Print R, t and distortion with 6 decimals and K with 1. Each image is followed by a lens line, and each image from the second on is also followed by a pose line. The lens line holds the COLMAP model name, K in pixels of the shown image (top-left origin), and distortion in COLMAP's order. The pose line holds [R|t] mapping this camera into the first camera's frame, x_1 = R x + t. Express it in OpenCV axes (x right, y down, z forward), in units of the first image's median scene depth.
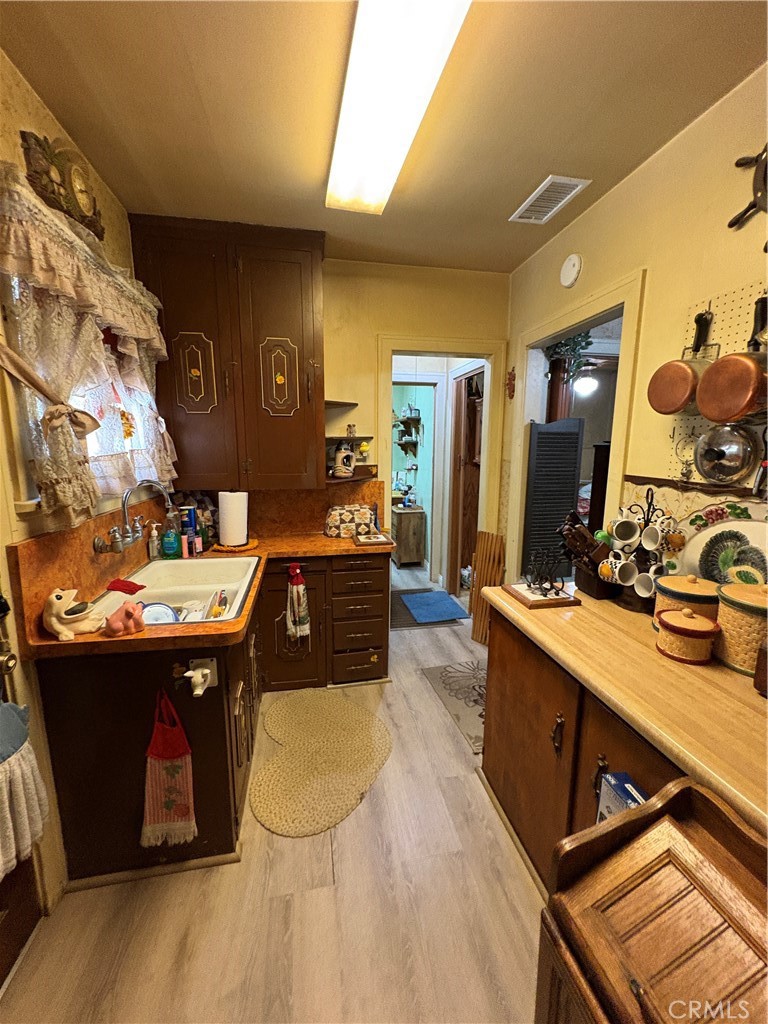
lens RADIAL K [[407.8, 0, 384.4], [0, 407.8, 511.9], [0, 0, 1]] dist [0.000972, 0.000176]
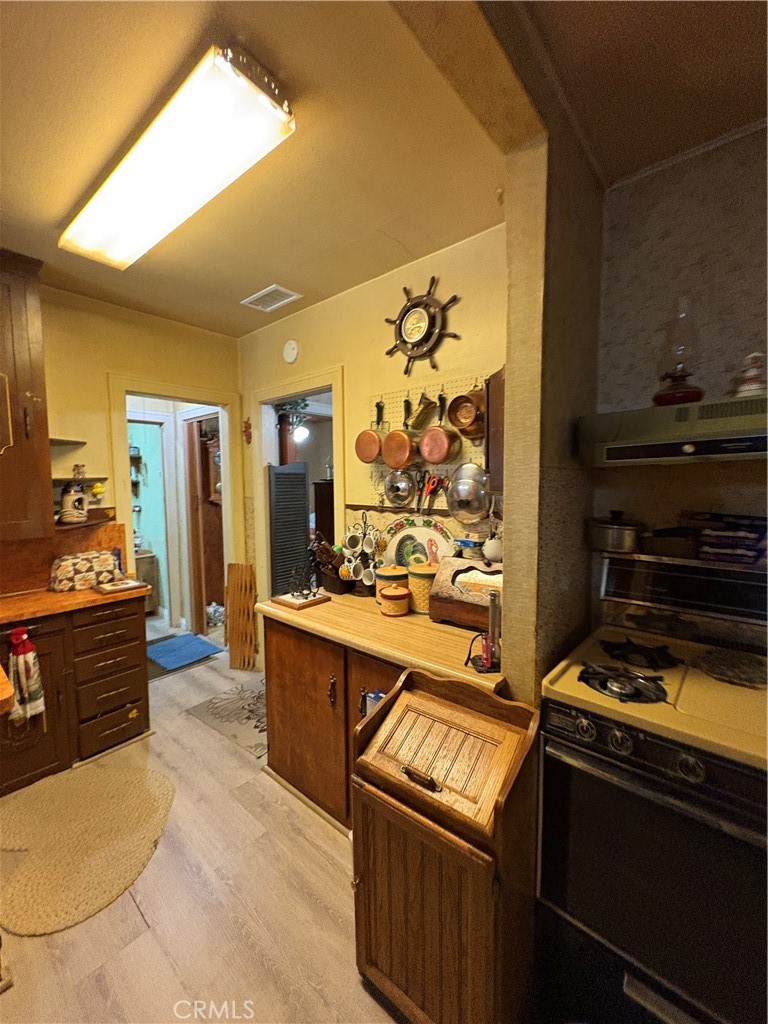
lens RADIAL K [[407.8, 0, 384.4], [0, 407.8, 511.9], [0, 0, 1]] dist [0.000972, 0.000176]
pose [[0.781923, -0.058020, 0.620669, -0.162291], [0.113464, 0.992274, -0.050184, 0.018976], [-0.612962, 0.109664, 0.782465, -0.160788]]
